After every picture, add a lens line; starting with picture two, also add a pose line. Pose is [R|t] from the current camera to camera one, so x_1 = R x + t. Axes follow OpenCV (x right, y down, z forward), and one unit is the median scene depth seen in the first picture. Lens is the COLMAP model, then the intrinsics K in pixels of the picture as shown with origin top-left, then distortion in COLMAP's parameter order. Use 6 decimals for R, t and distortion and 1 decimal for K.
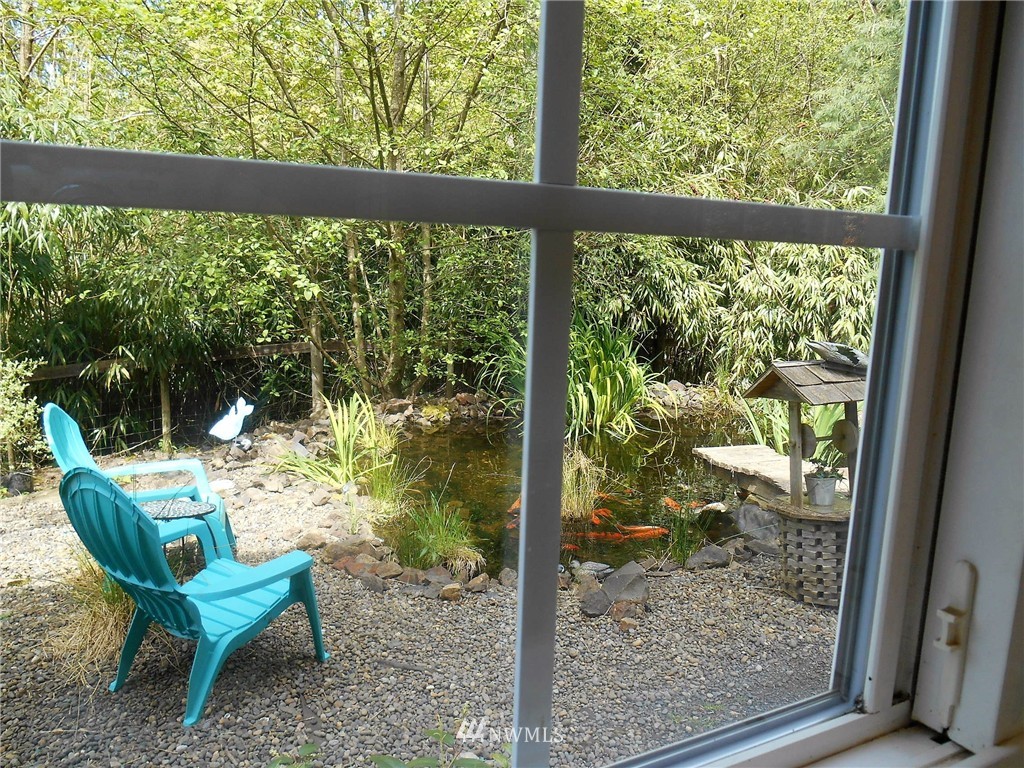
lens RADIAL K [[778.1, 0, 510.4], [0, 778.1, 384.6], [0, 0, 1]] dist [-0.032849, 0.010933]
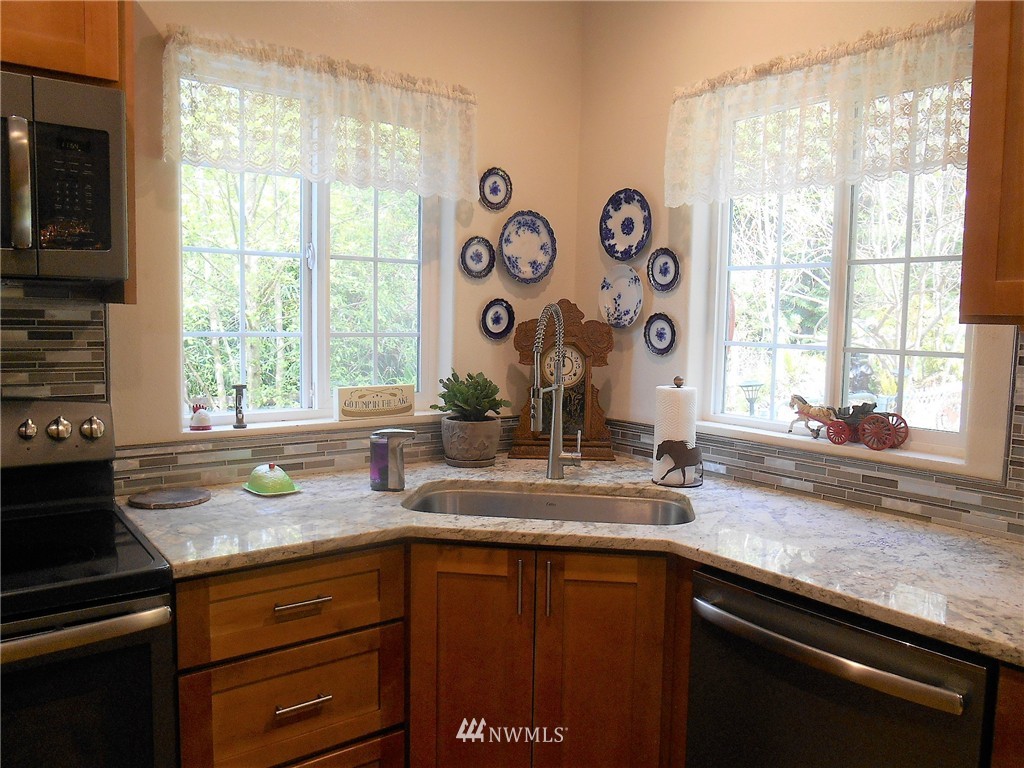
lens RADIAL K [[778.1, 0, 516.1], [0, 778.1, 382.5], [0, 0, 1]] dist [-0.032849, 0.010933]
pose [[0.985210, -0.025187, 0.169492, 0.048692], [0.039587, 0.995836, -0.082122, 0.038472], [-0.166718, 0.087618, 0.982104, -0.238198]]
